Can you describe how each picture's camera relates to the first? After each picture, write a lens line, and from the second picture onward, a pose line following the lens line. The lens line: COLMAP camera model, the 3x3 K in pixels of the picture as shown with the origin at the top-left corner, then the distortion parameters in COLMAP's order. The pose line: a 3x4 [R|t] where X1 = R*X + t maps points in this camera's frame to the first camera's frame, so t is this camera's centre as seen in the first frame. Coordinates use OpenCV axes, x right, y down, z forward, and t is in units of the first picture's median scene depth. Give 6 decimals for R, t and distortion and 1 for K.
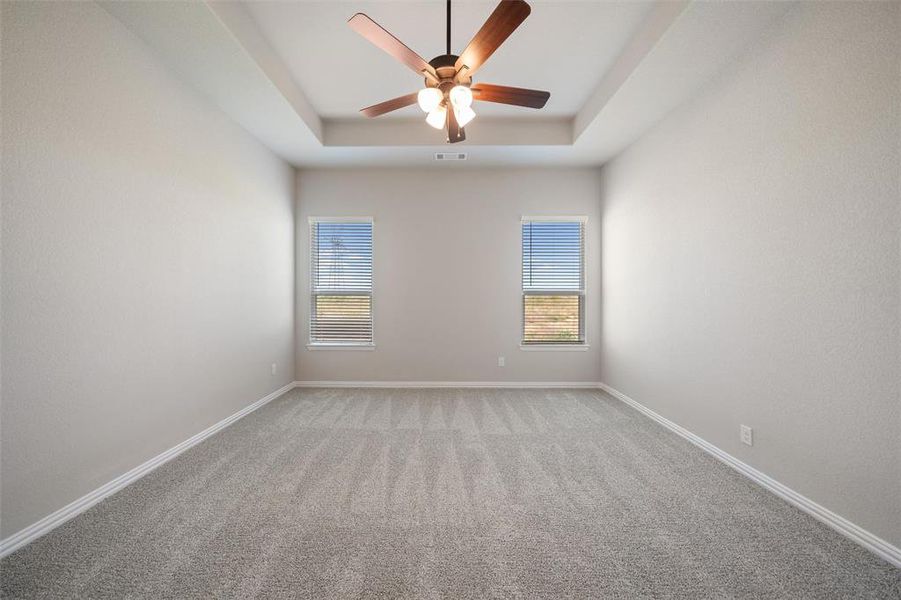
lens RADIAL K [[311.7, 0, 454.2], [0, 311.7, 296.5], [0, 0, 1]] dist [-0.002938, -0.000218]
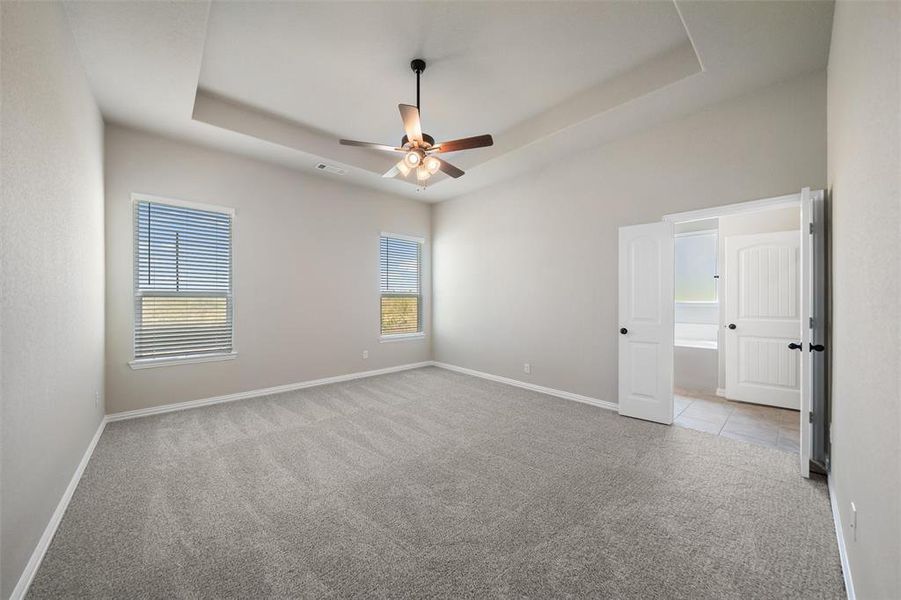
lens RADIAL K [[311.0, 0, 448.8], [0, 311.0, 297.9], [0, 0, 1]] dist [-0.001445, -0.000037]
pose [[0.741778, 0.000893, 0.670645, -0.488461], [0.001489, 0.999994, -0.002978, 0.002930], [-0.670644, 0.003208, 0.741773, -0.084268]]
